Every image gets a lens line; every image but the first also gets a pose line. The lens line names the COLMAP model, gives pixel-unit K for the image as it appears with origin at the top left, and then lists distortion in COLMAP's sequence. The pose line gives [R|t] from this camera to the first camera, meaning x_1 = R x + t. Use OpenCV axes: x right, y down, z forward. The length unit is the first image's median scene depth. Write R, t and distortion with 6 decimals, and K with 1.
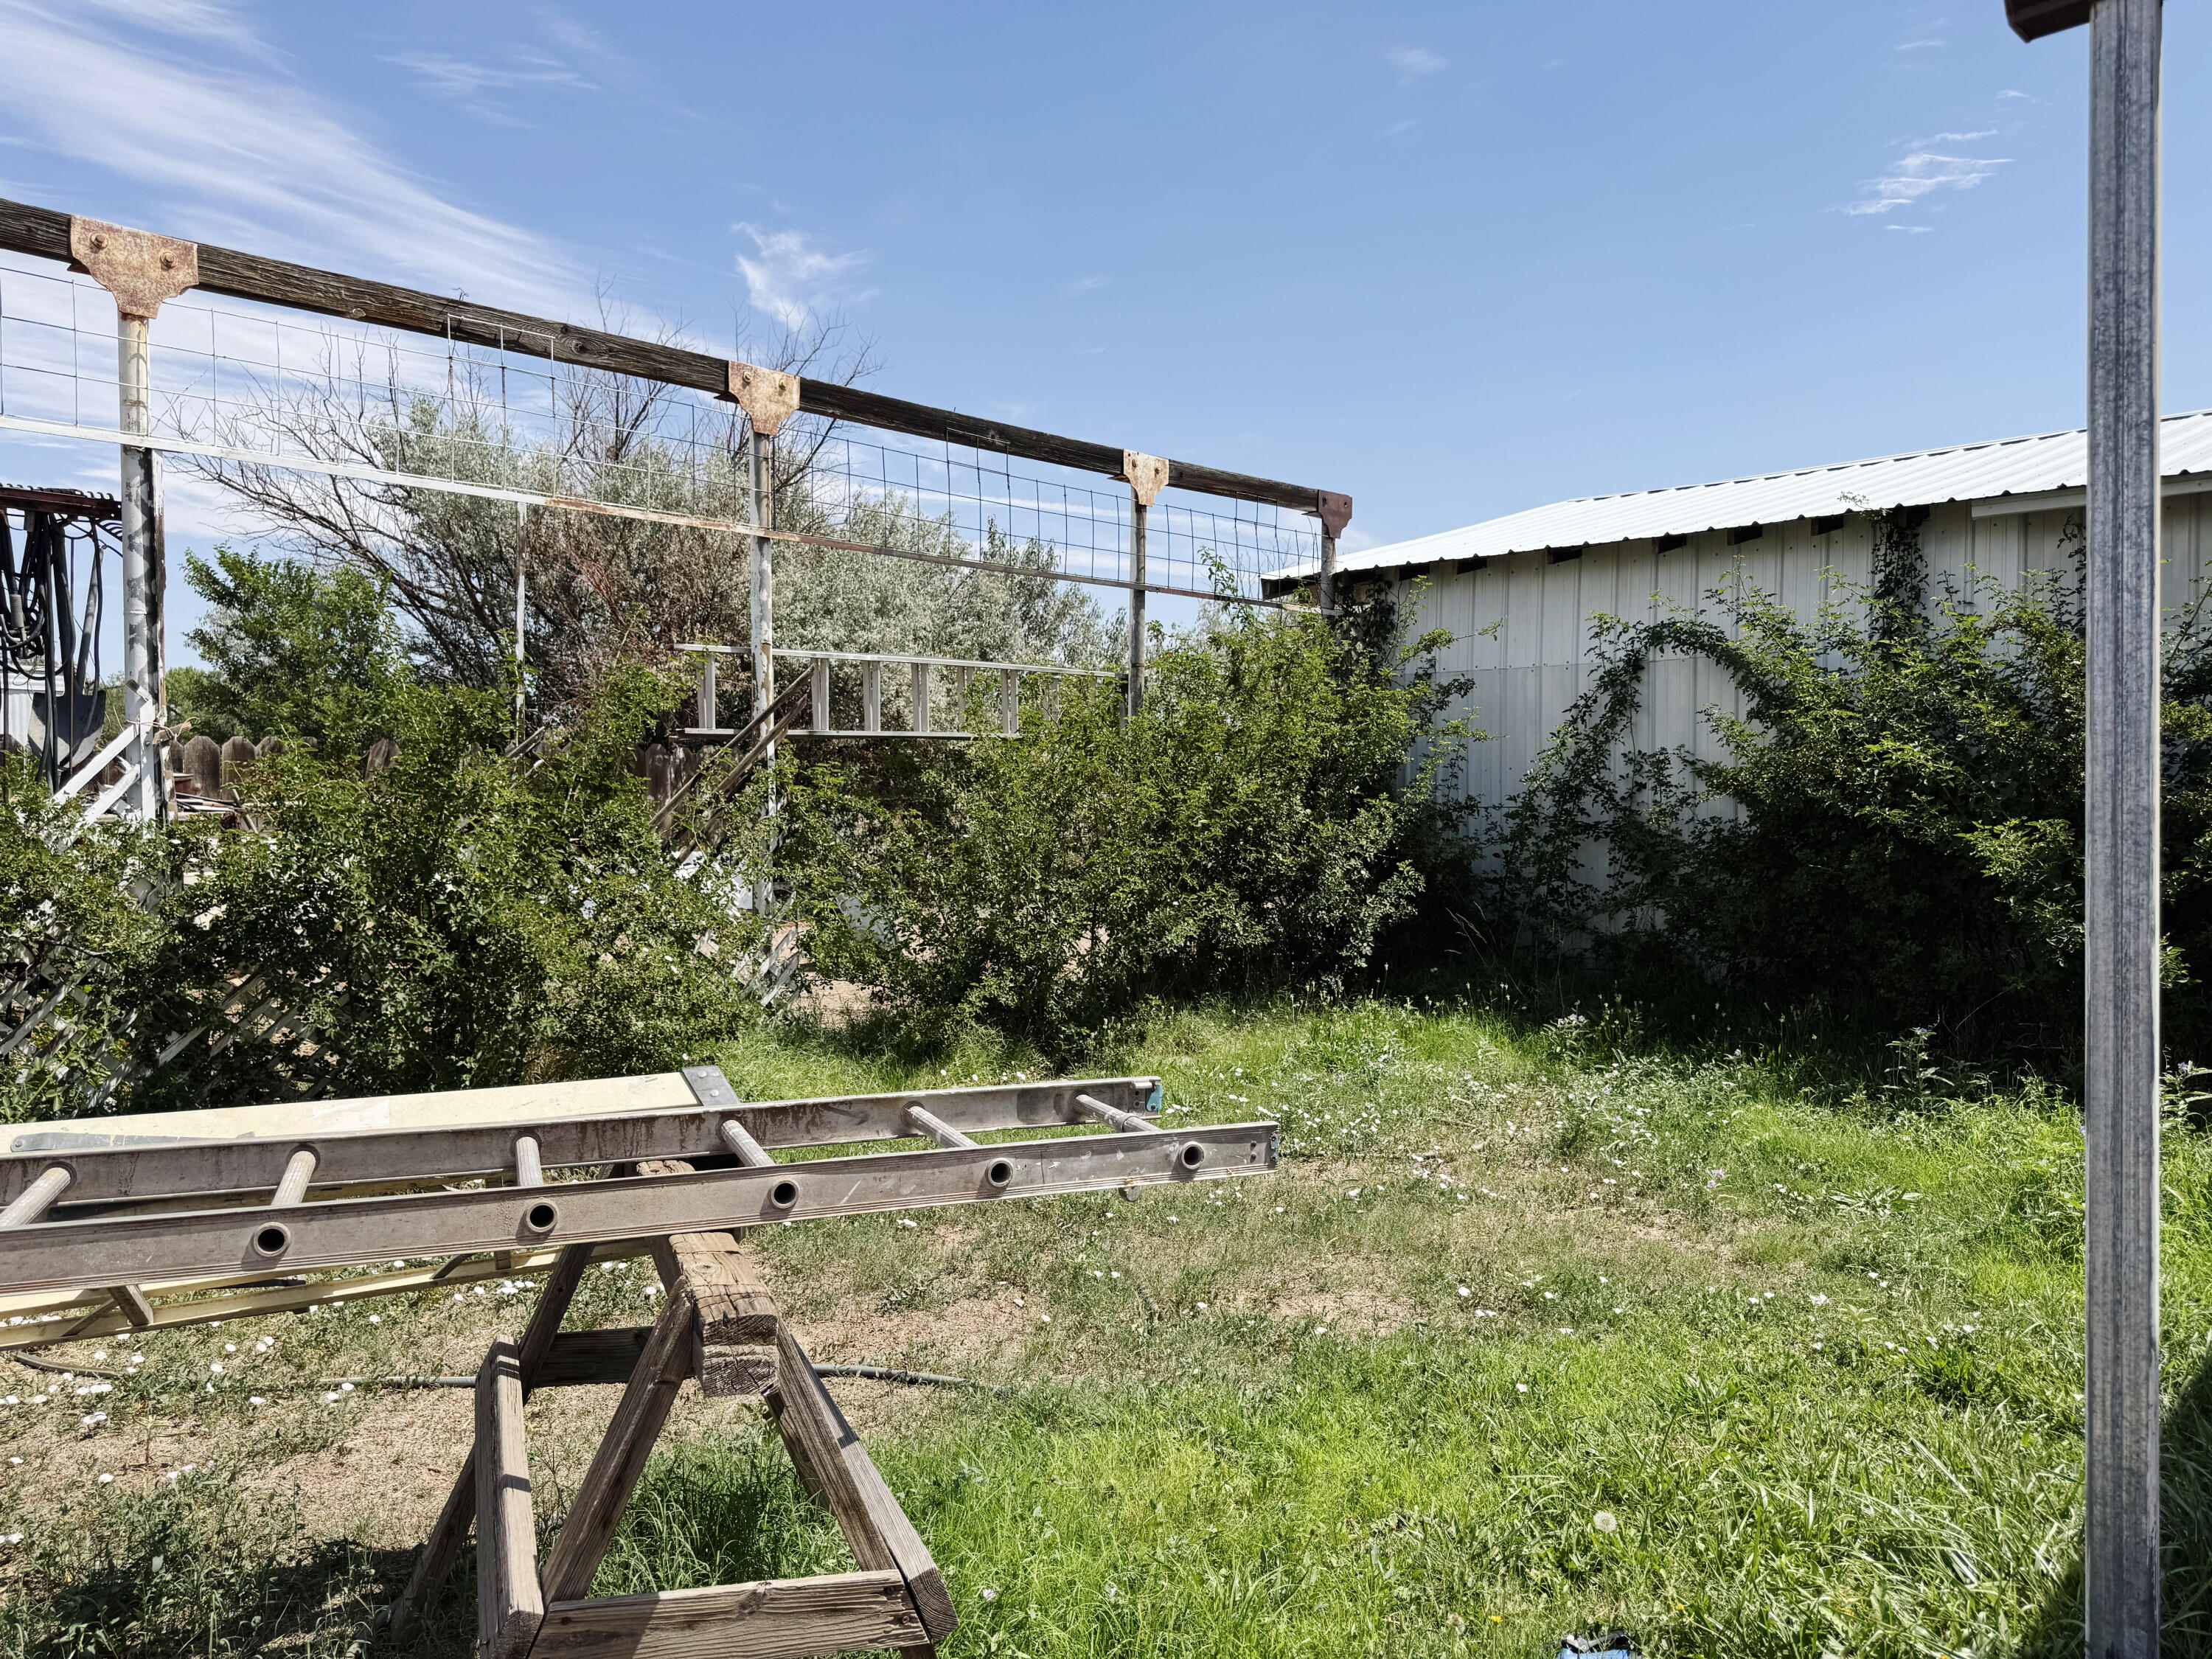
lens RADIAL K [[1547.4, 0, 1112.6], [0, 1547.4, 833.8], [0, 0, 1]] dist [0.122298, -0.180761]
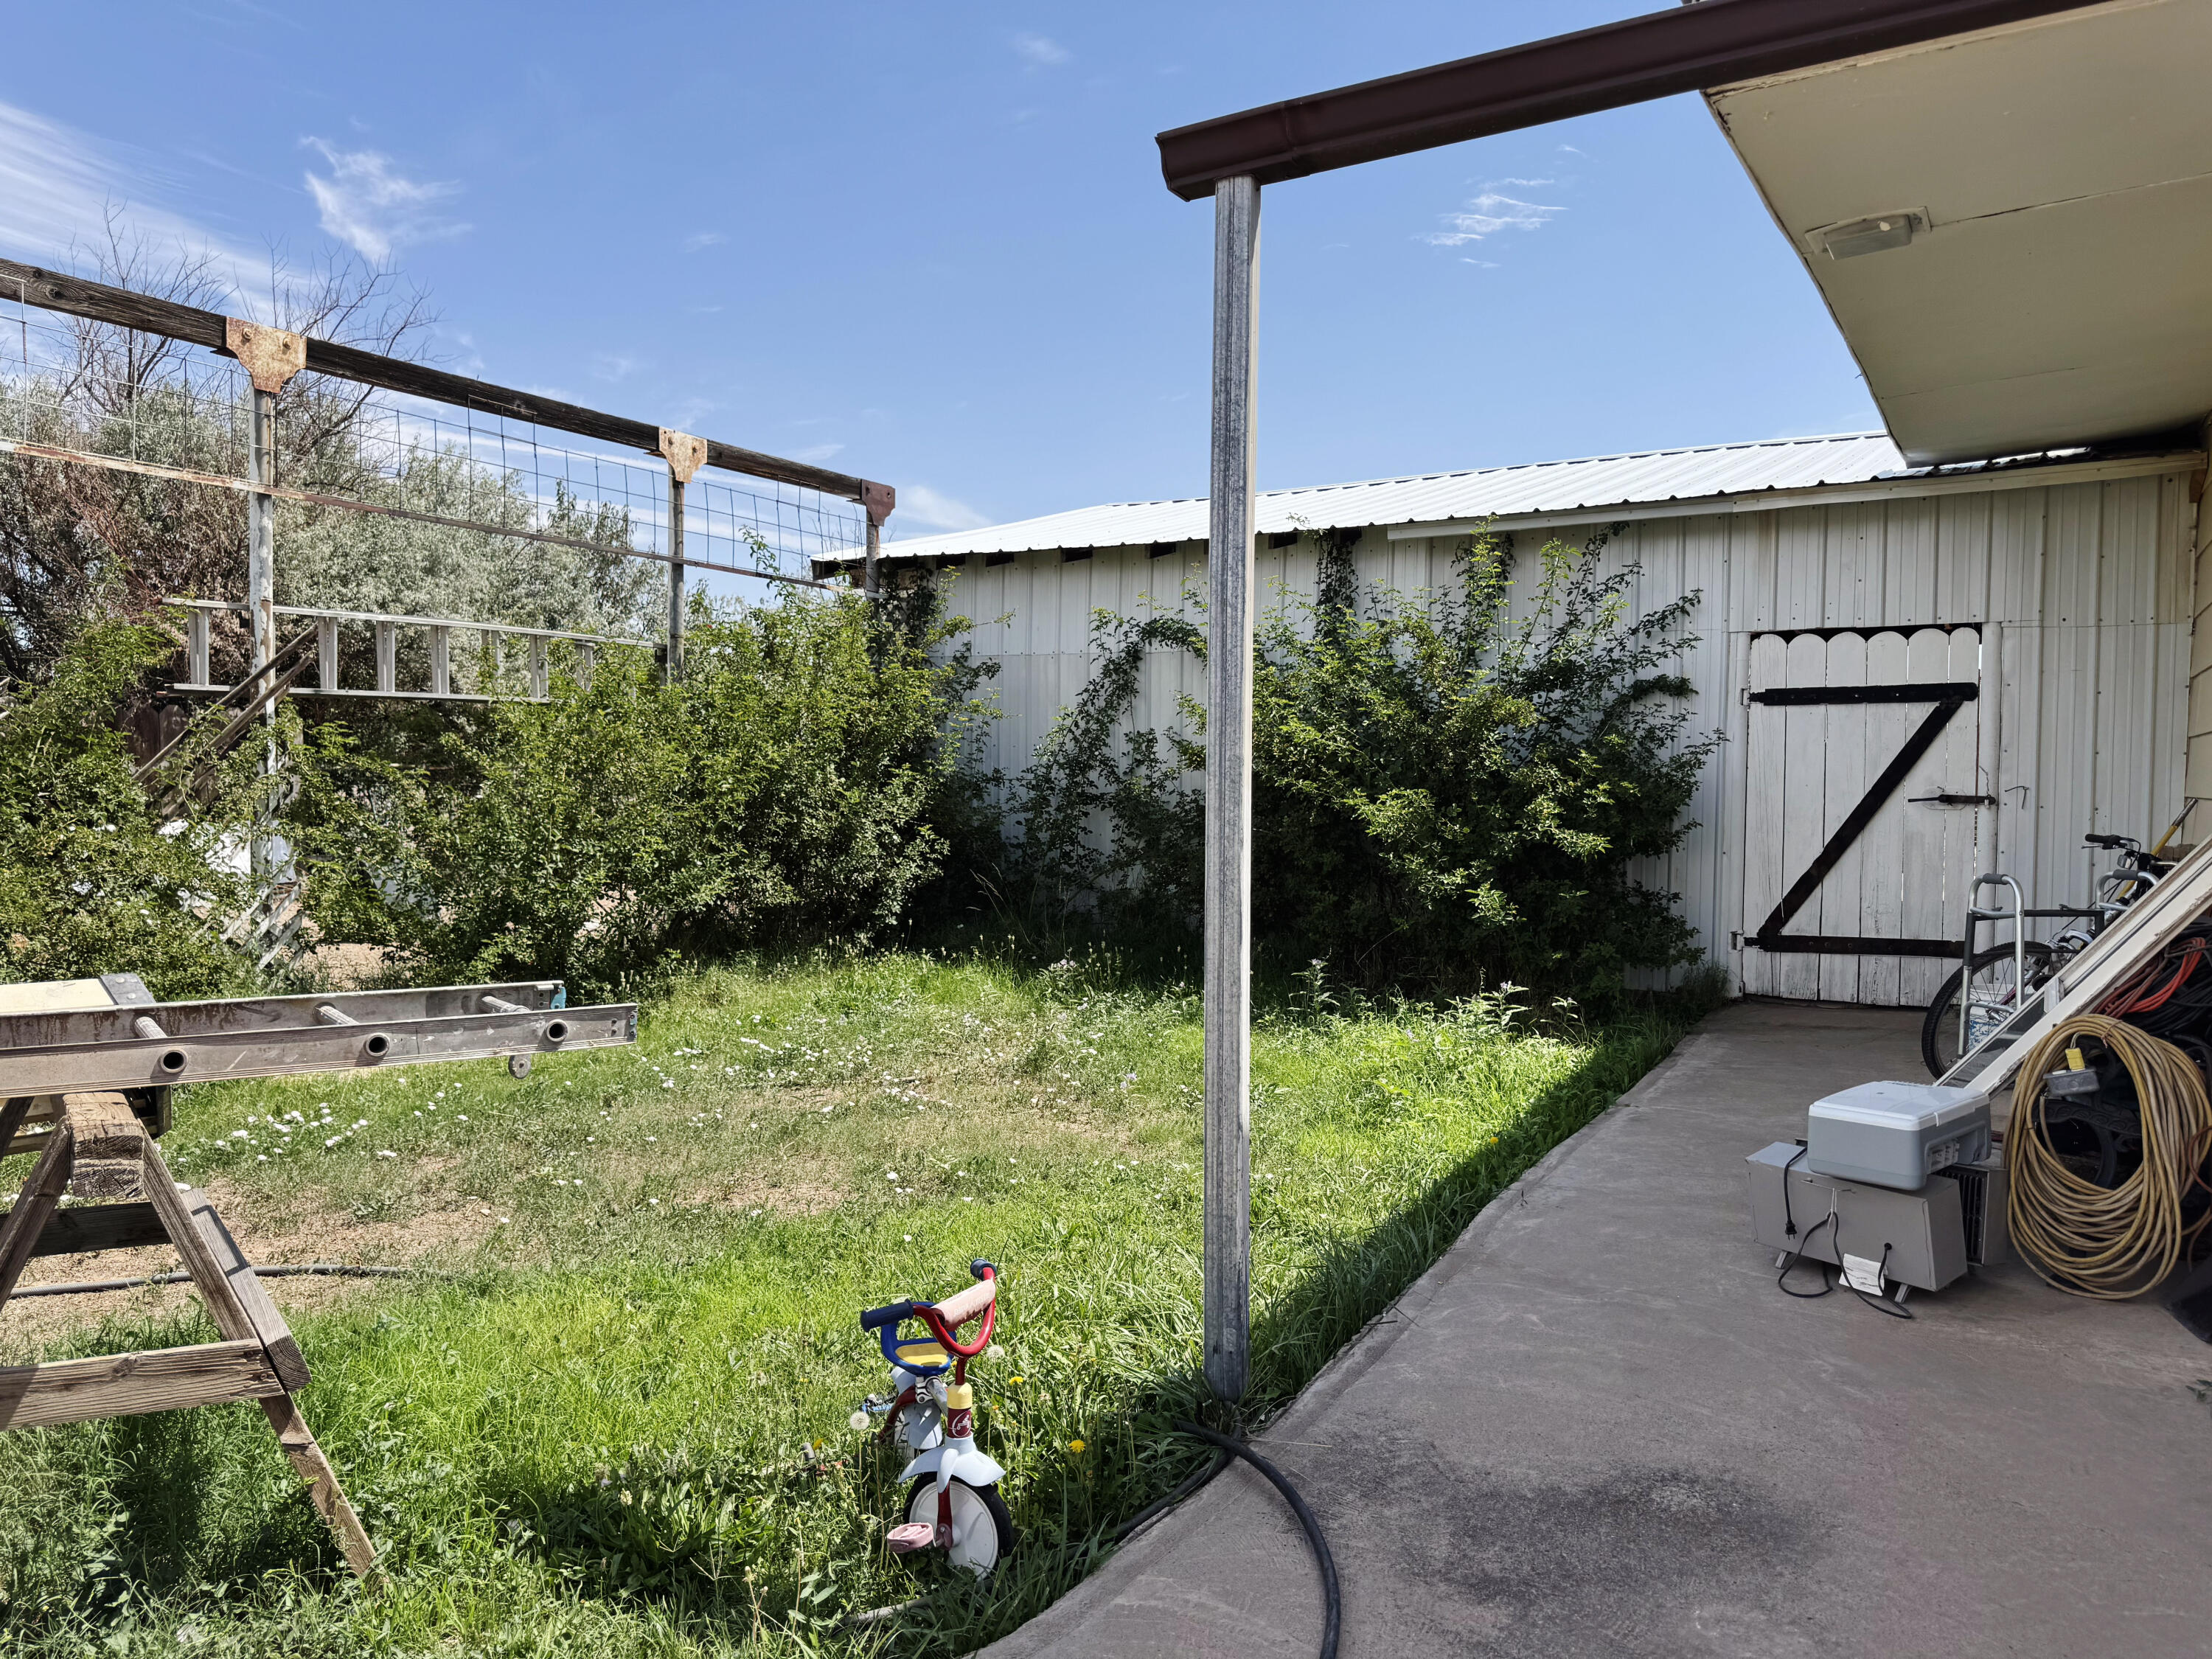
lens RADIAL K [[1547.4, 0, 1112.6], [0, 1547.4, 833.8], [0, 0, 1]] dist [0.122298, -0.180761]
pose [[0.971115, 0.003625, 0.238584, 0.057598], [-0.006428, 0.999919, 0.010973, 0.010831], [-0.238525, -0.012190, 0.971060, -0.099118]]
